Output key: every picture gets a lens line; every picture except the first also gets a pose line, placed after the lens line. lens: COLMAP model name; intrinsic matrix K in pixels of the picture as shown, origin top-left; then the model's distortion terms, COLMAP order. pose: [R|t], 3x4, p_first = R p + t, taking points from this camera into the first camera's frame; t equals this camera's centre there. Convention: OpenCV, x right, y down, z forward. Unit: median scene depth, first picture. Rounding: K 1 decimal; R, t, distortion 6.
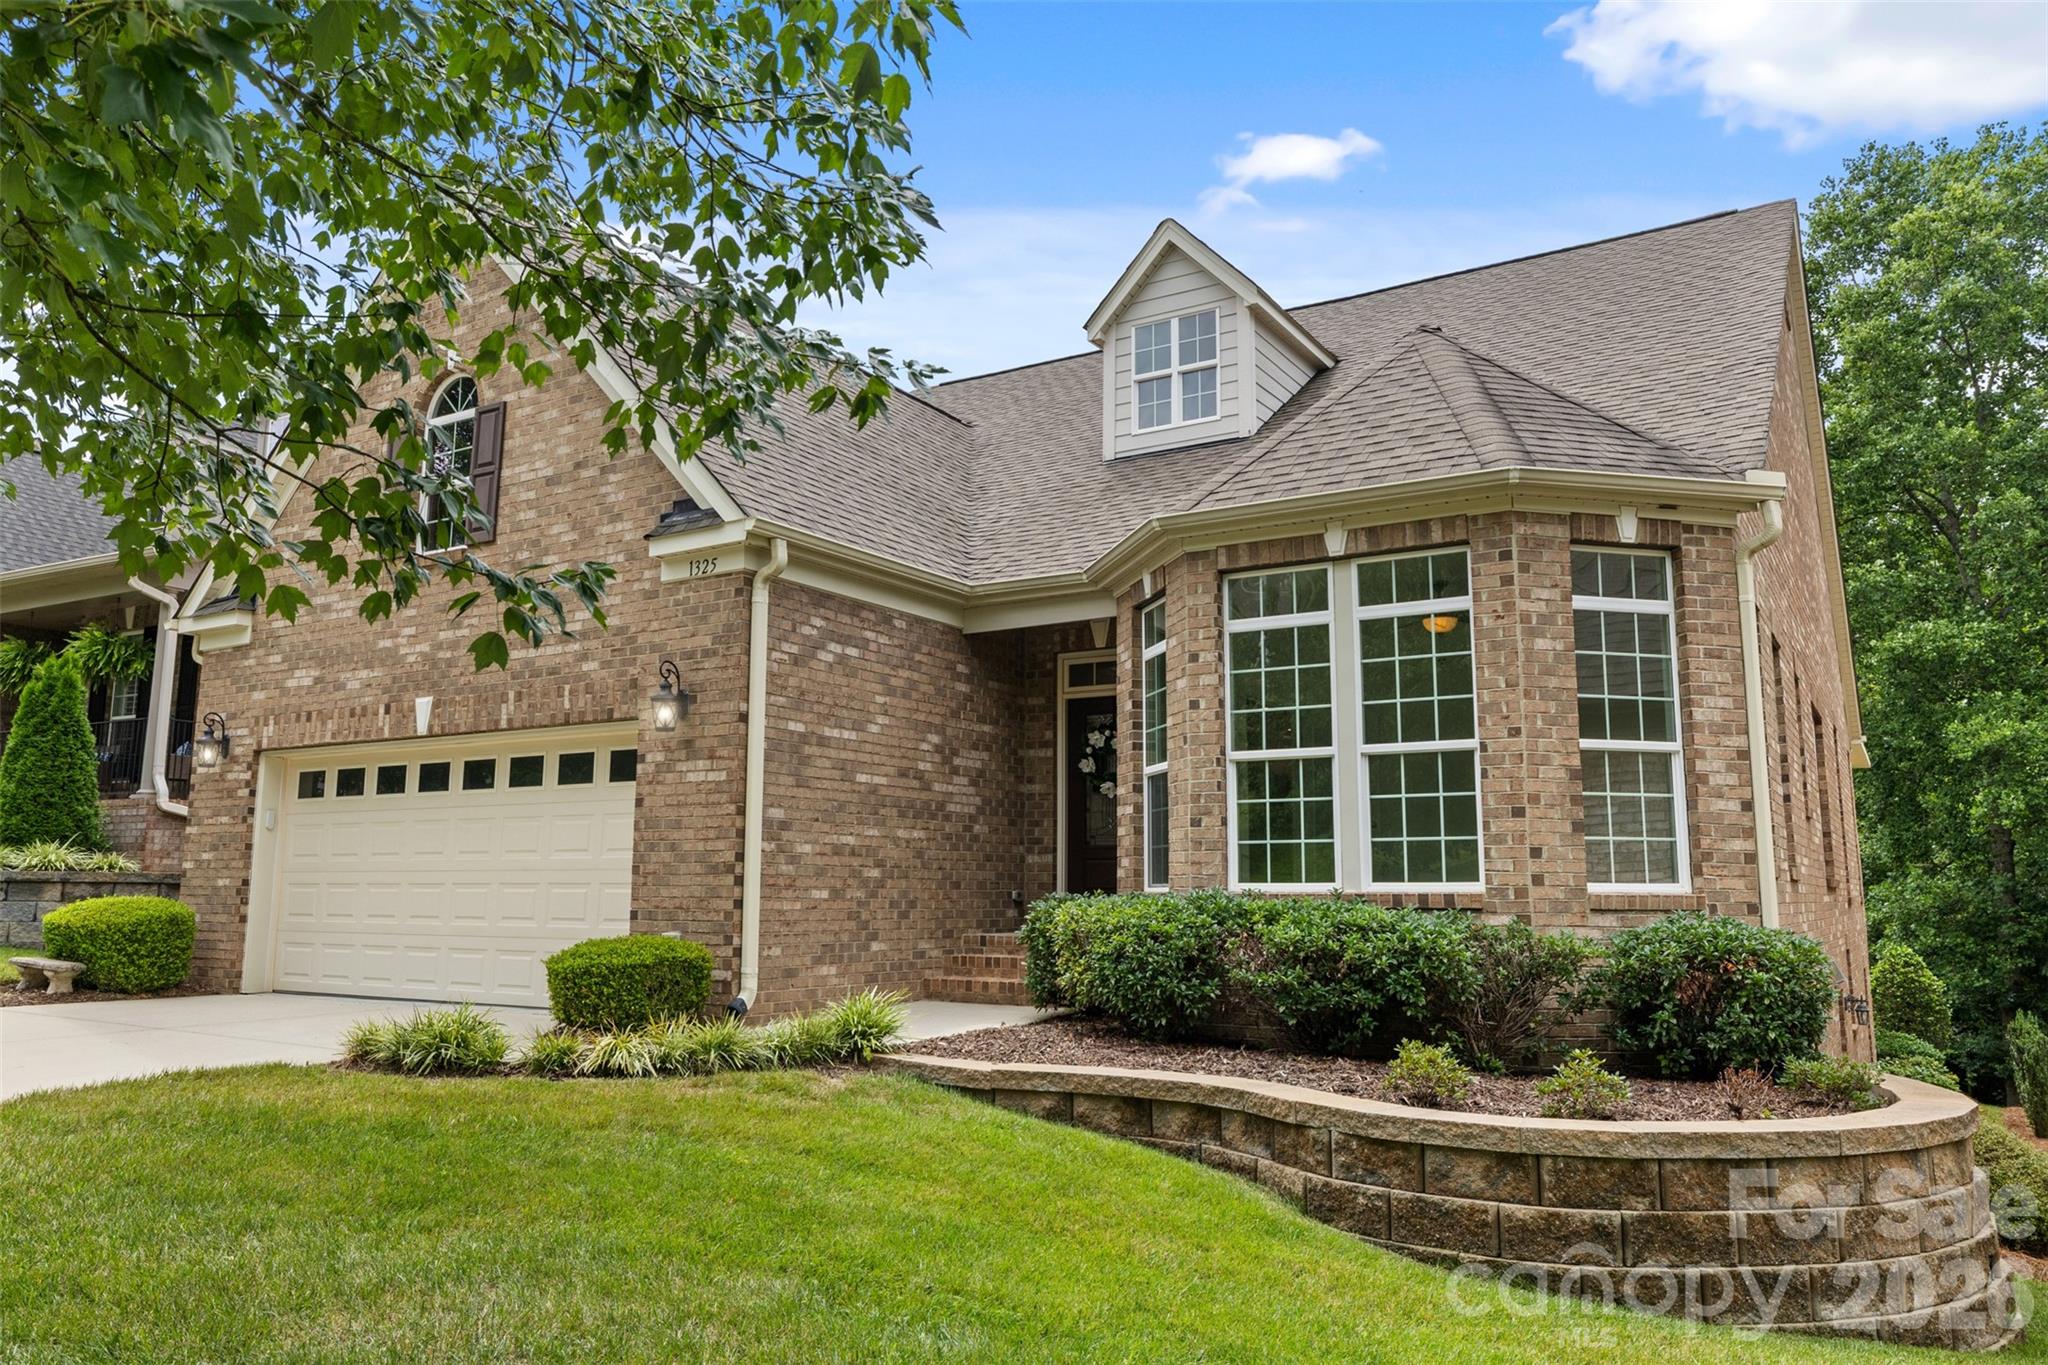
lens RADIAL K [[1488.5, 0, 1037.2], [0, 1488.5, 671.7], [0, 0, 1]] dist [-0.021712, 0.001395]
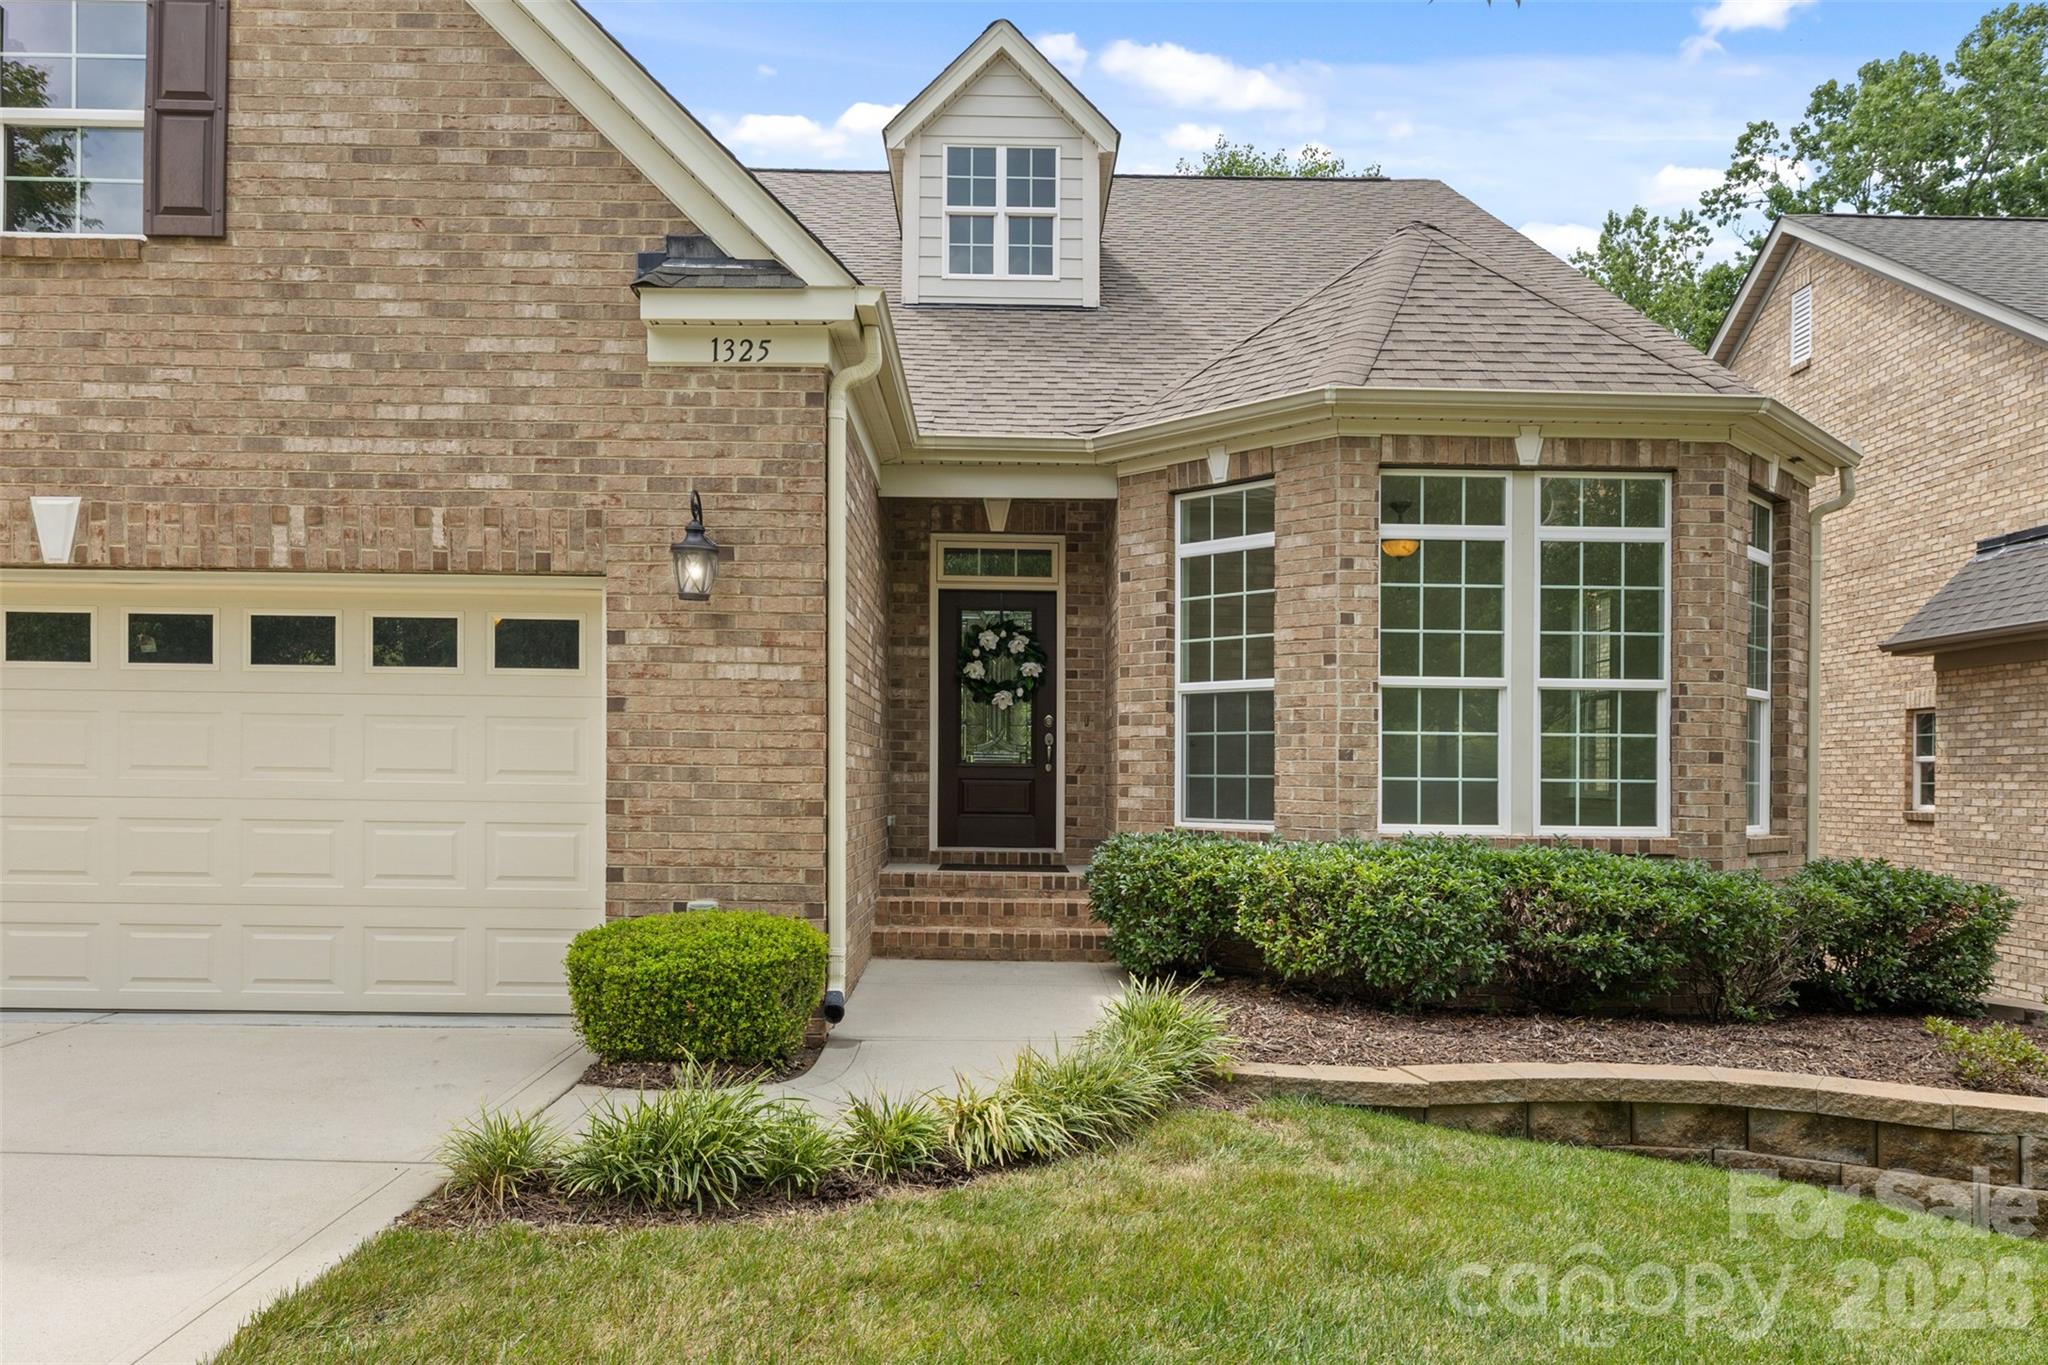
lens RADIAL K [[1340.3, 0, 1017.6], [0, 1340.3, 792.9], [0, 0, 1]] dist [-0.003137, 0.001968]
pose [[0.839284, -0.000286, 0.543694, -0.615609], [-0.089216, 0.986372, 0.138240, 0.040584], [-0.536324, -0.164528, 0.827821, 0.575180]]
